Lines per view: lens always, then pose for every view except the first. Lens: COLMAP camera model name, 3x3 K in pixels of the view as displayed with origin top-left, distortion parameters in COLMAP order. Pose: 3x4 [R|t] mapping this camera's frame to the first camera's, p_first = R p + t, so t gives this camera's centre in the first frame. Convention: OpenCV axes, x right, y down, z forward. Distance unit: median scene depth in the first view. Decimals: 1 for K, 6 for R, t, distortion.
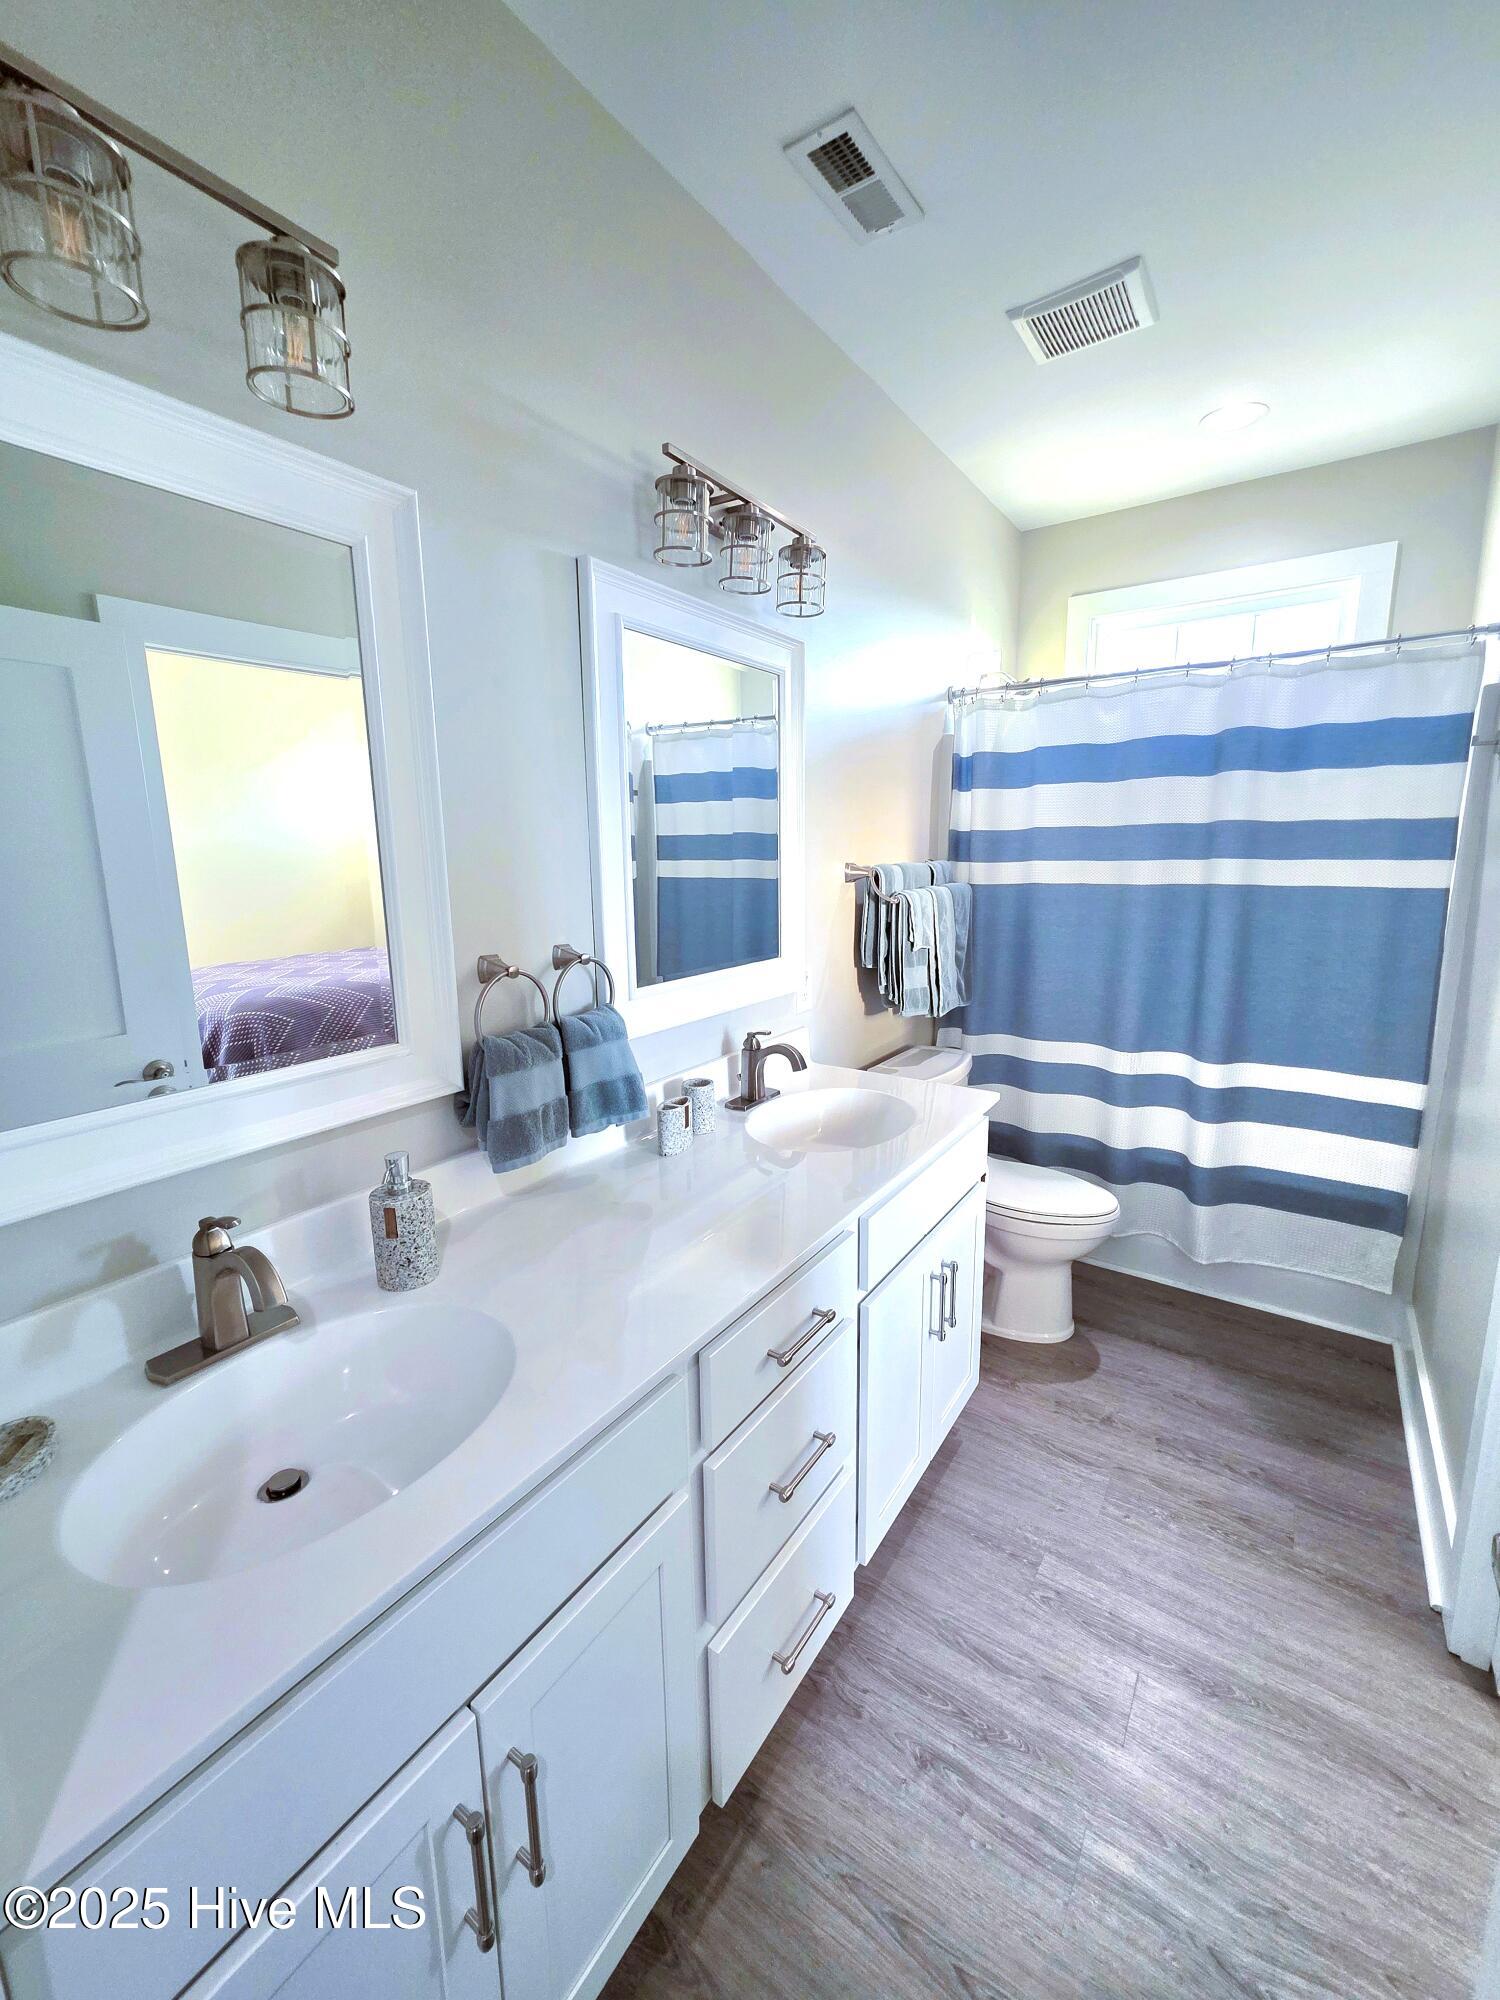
lens RADIAL K [[804.0, 0, 750.9], [0, 804.0, 993.6], [0, 0, 1]] dist [-0.000034, 0.001182]
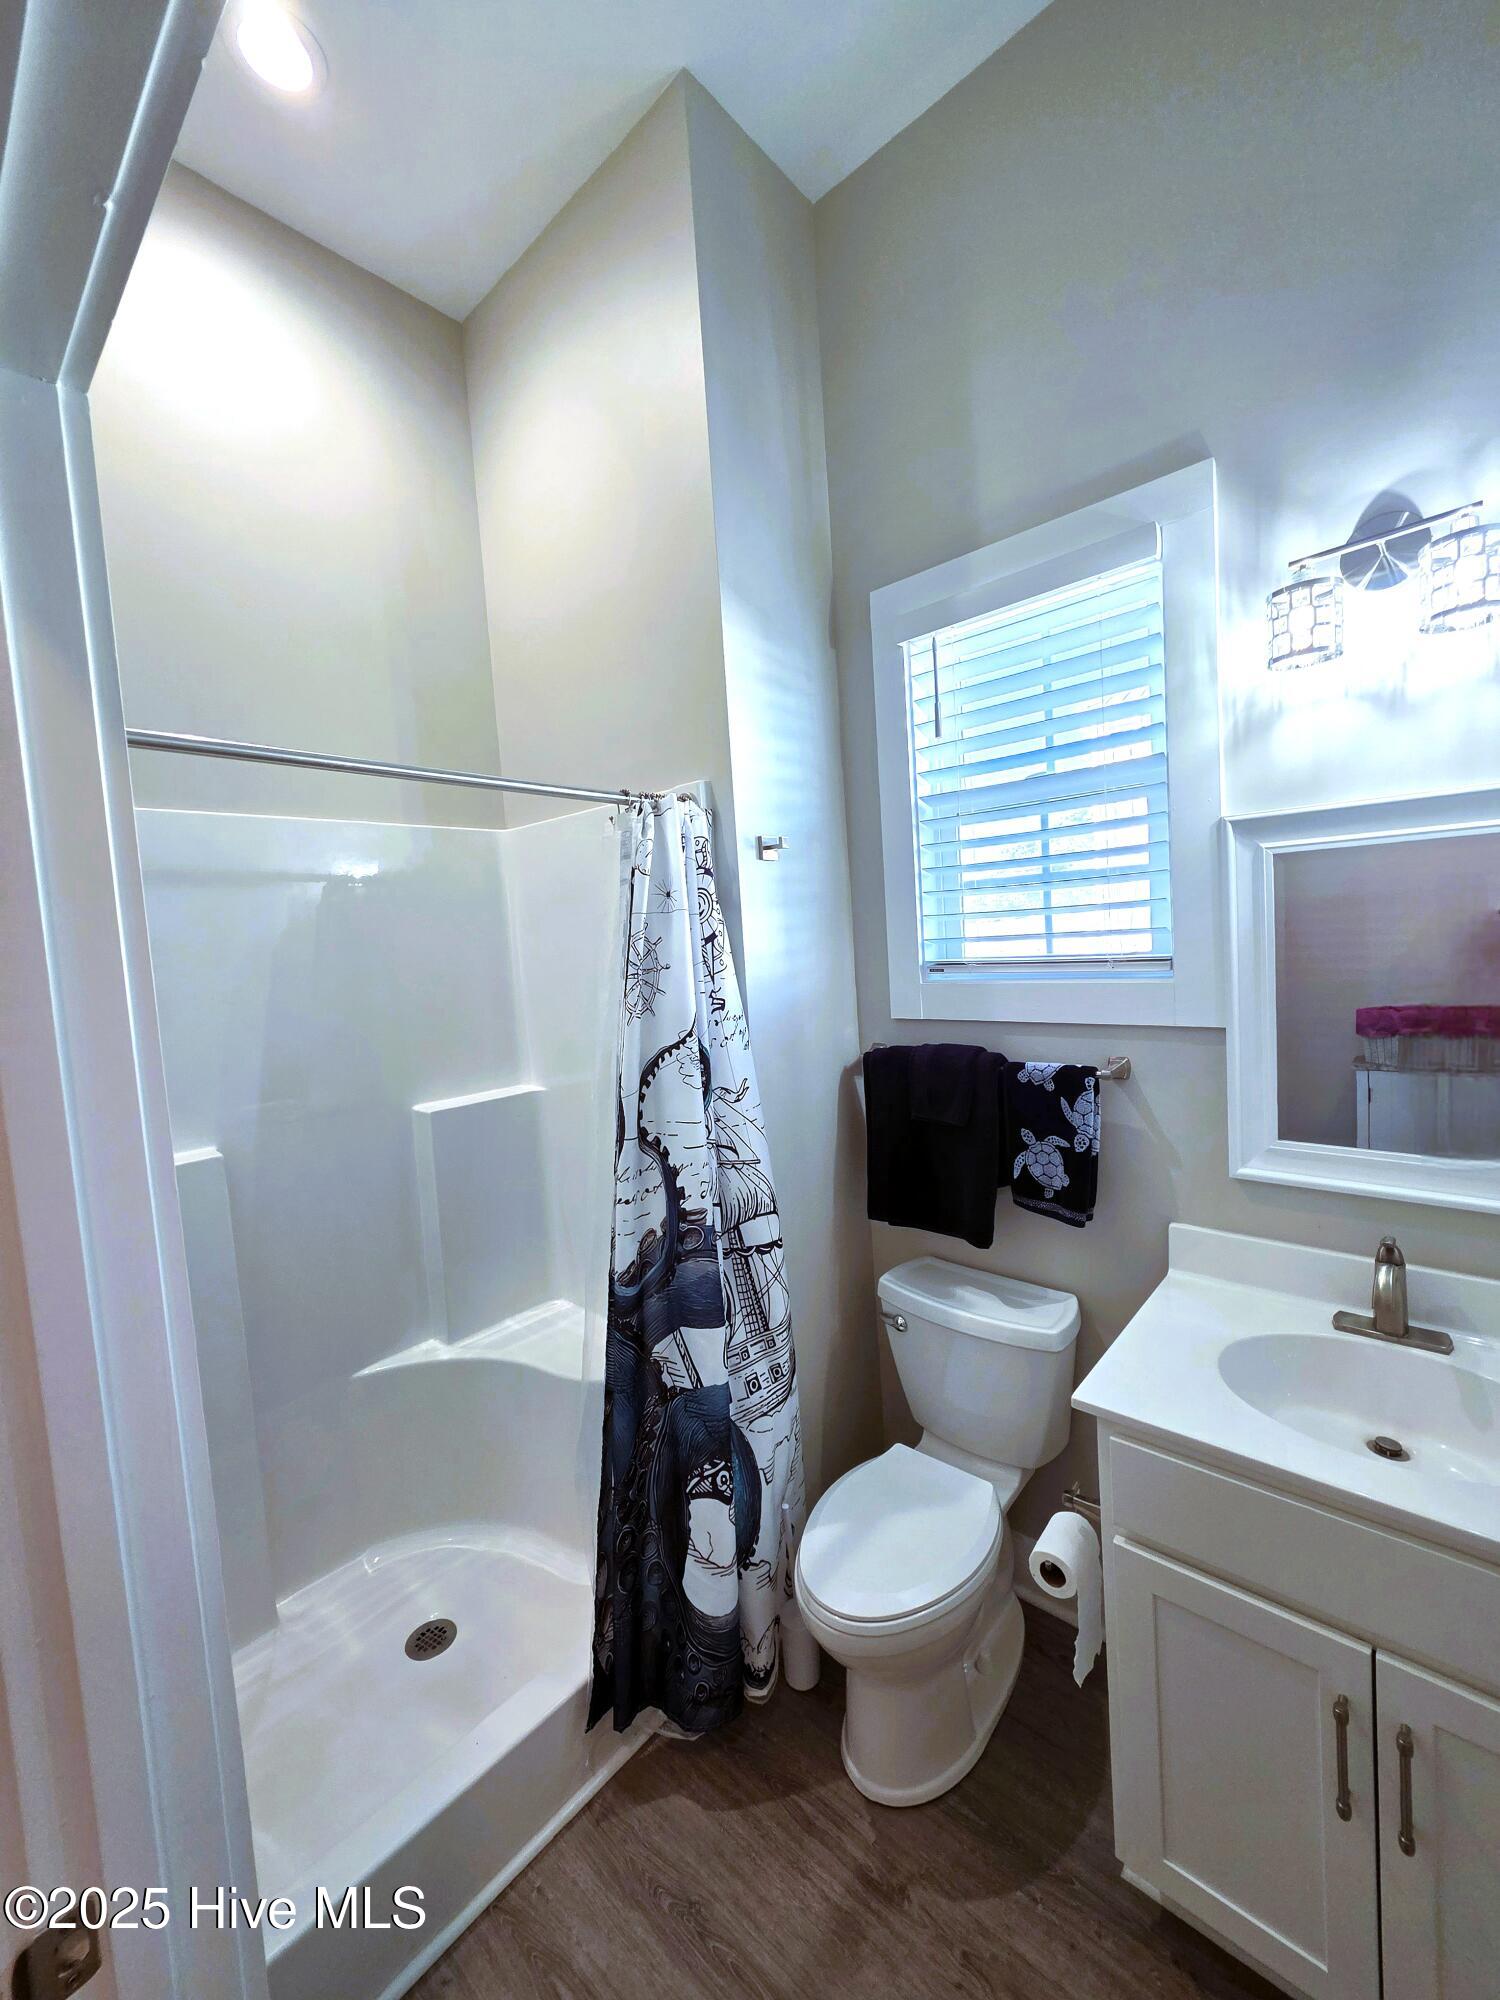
lens RADIAL K [[804.0, 0, 747.9], [0, 804.0, 992.3], [0, 0, 1]] dist [-0.000034, 0.001182]
pose [[-0.989085, 0.065864, 0.131805, 0.192690], [0.096716, 0.965060, 0.243525, -0.440115], [-0.111160, 0.253614, -0.960897, 1.695199]]
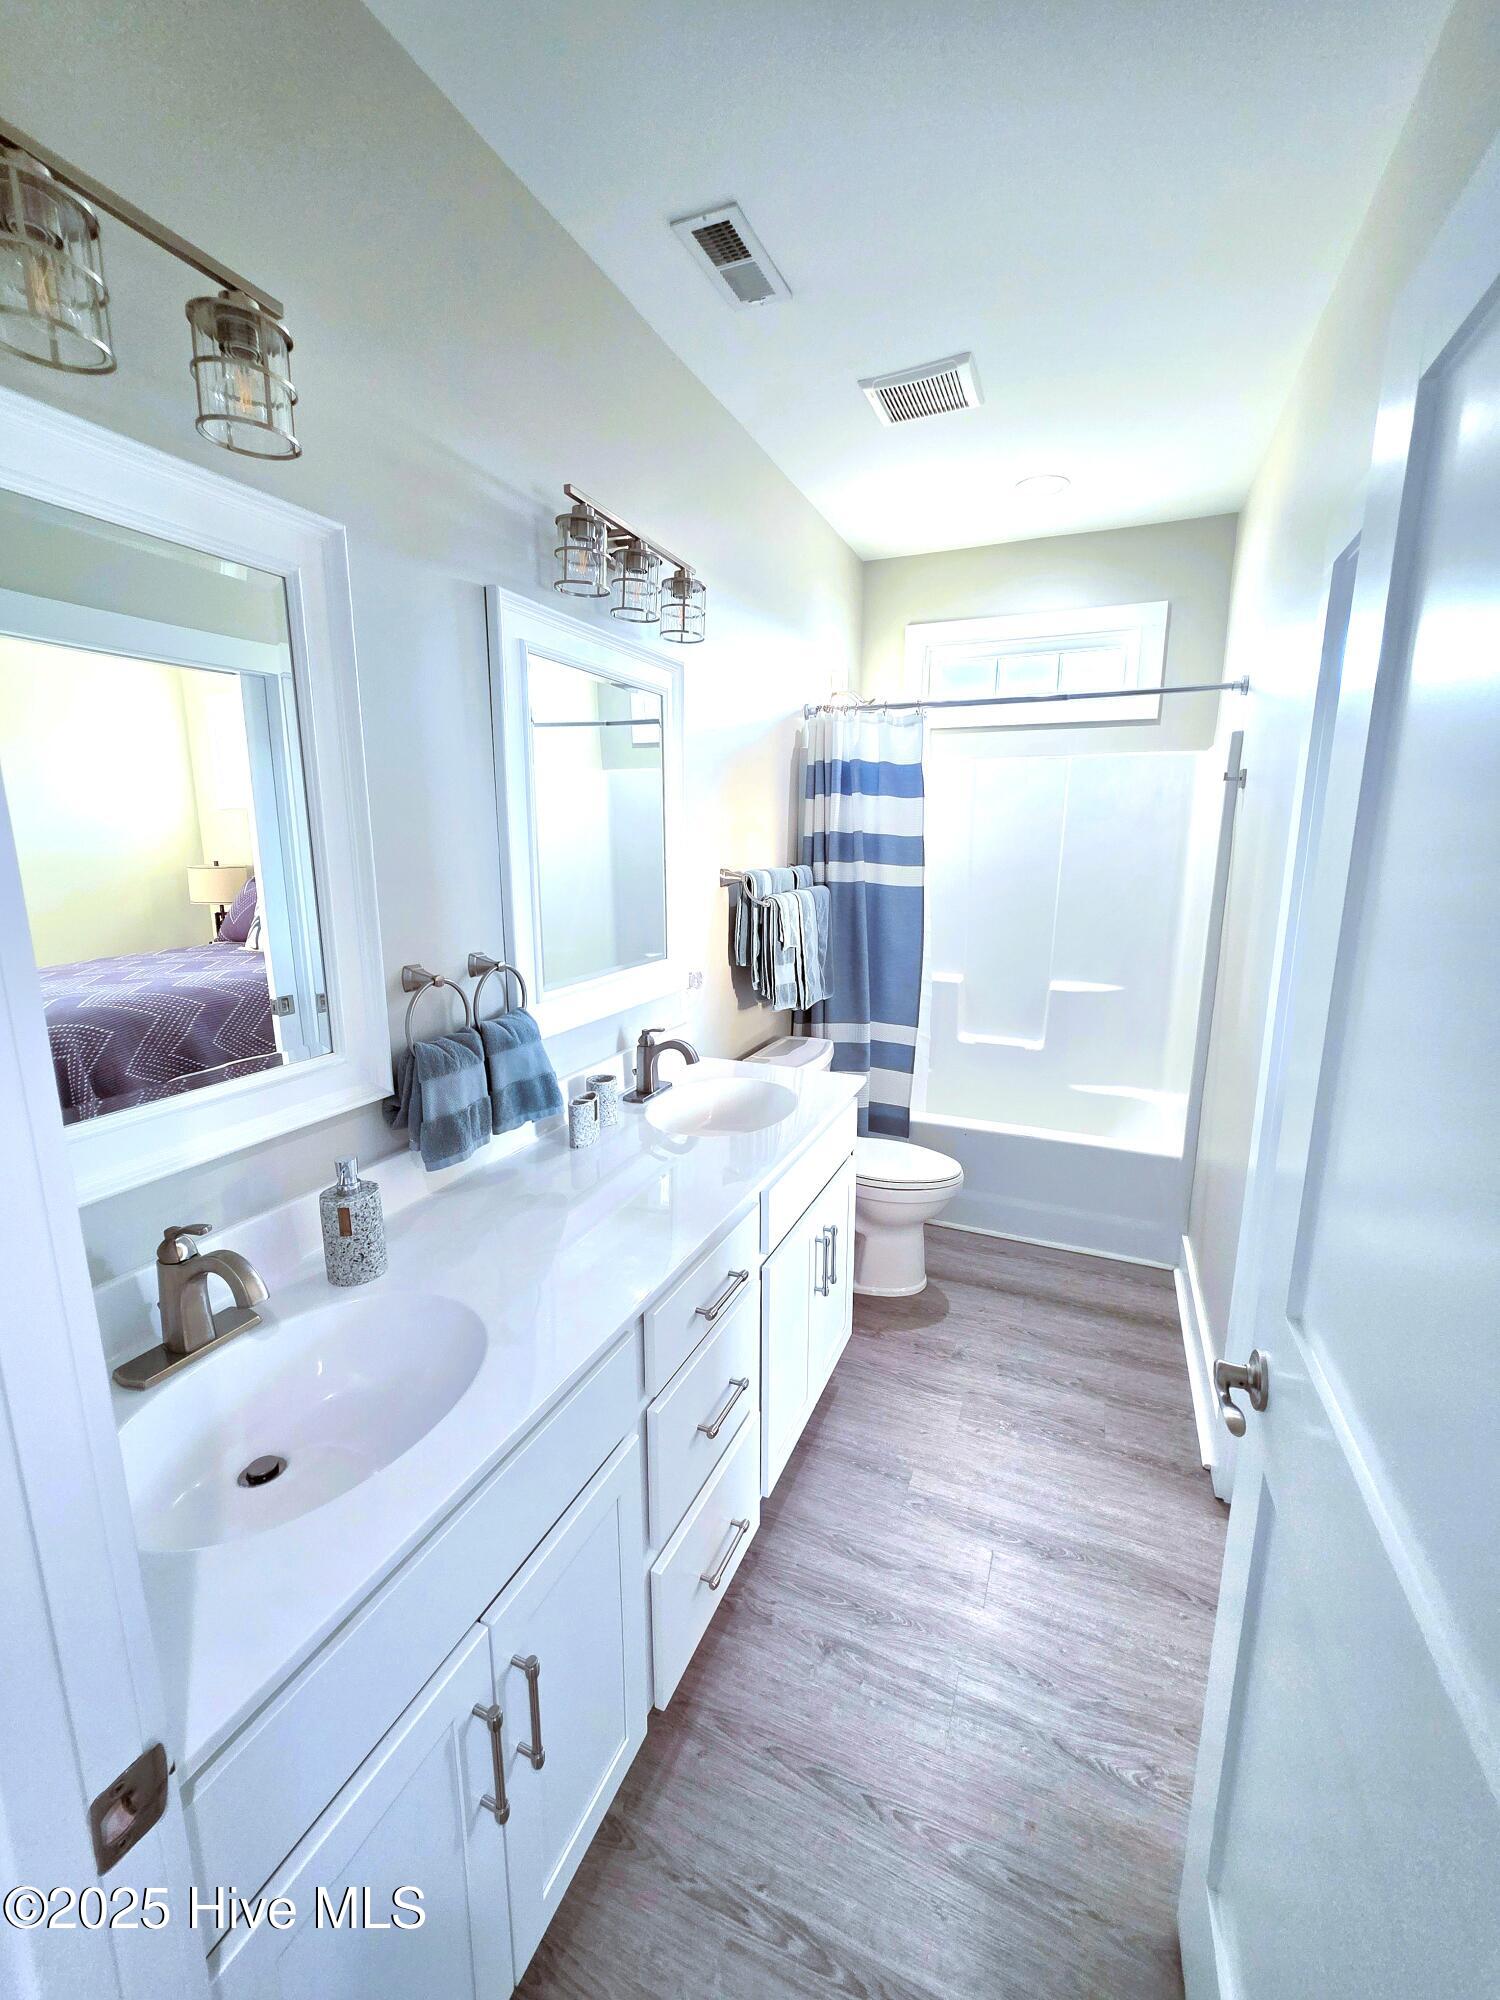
lens RADIAL K [[804.0, 0, 753.0], [0, 804.0, 996.4], [0, 0, 1]] dist [-0.000034, 0.001182]
pose [[0.980573, -0.023900, 0.194692, -0.094156], [0.021453, 0.999662, 0.014670, -0.012983], [-0.194977, -0.010208, 0.980755, -0.114059]]
